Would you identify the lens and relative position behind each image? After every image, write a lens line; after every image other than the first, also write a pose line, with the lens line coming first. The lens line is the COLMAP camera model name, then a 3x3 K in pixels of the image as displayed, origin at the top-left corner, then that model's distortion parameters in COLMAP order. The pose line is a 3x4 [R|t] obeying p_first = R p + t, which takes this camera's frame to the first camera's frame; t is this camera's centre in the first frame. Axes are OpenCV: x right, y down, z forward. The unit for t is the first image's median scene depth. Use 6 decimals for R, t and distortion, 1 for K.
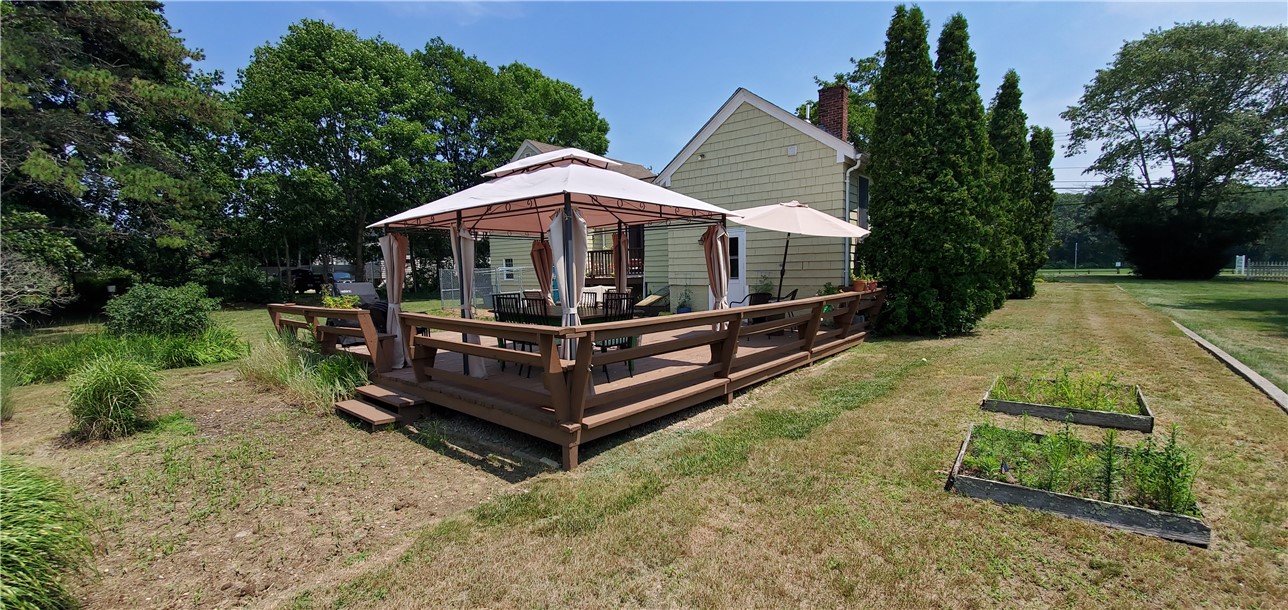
lens RADIAL K [[512.5, 0, 643.6], [0, 512.5, 314.5], [0, 0, 1]] dist [0.015927, -0.017571]
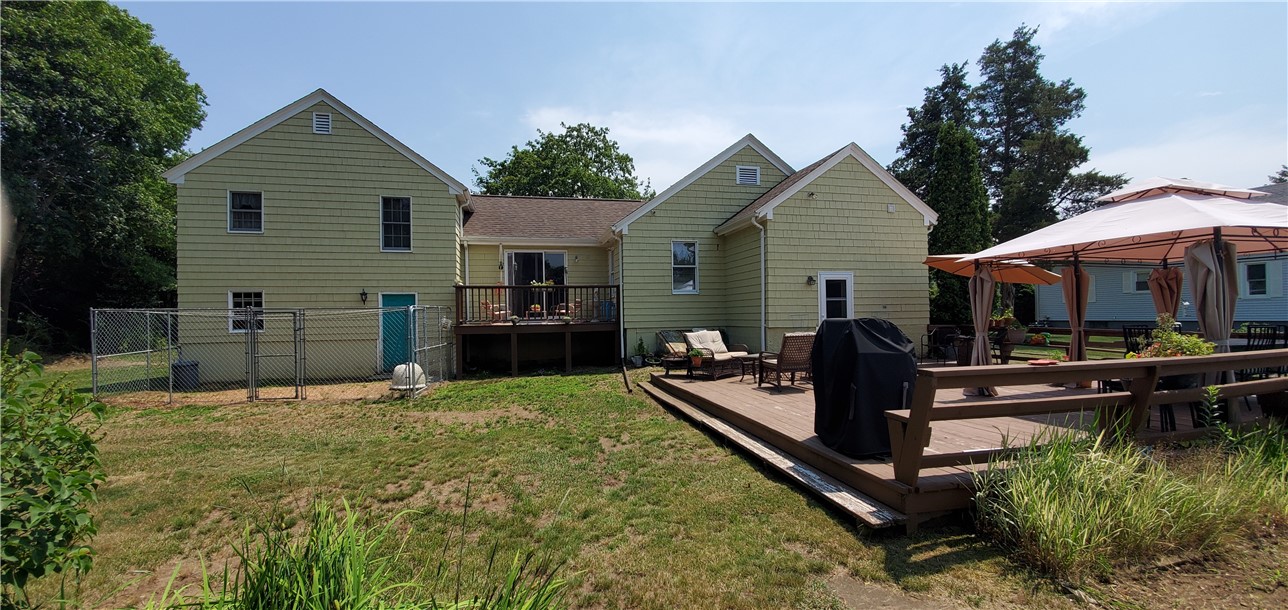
lens RADIAL K [[510.8, 0, 641.6], [0, 510.8, 313.3], [0, 0, 1]] dist [0.020476, -0.020171]
pose [[0.592262, 0.008612, 0.805700, -0.852049], [0.072596, 0.995306, -0.064003, -0.045095], [-0.802469, 0.096397, 0.588856, 0.698602]]
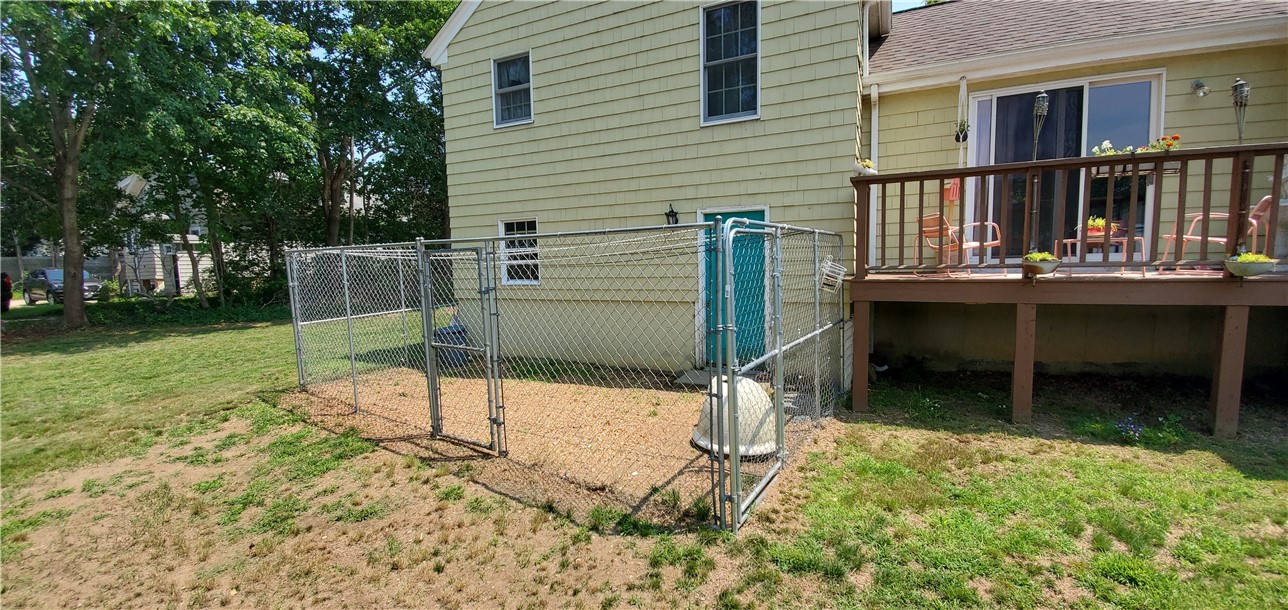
lens RADIAL K [[510.8, 0, 641.6], [0, 510.8, 313.3], [0, 0, 1]] dist [0.020476, -0.020171]
pose [[0.969808, -0.032896, 0.241643, -0.511552], [0.029889, 0.999424, 0.016102, -0.097674], [-0.242033, -0.008393, 0.970232, 1.246276]]
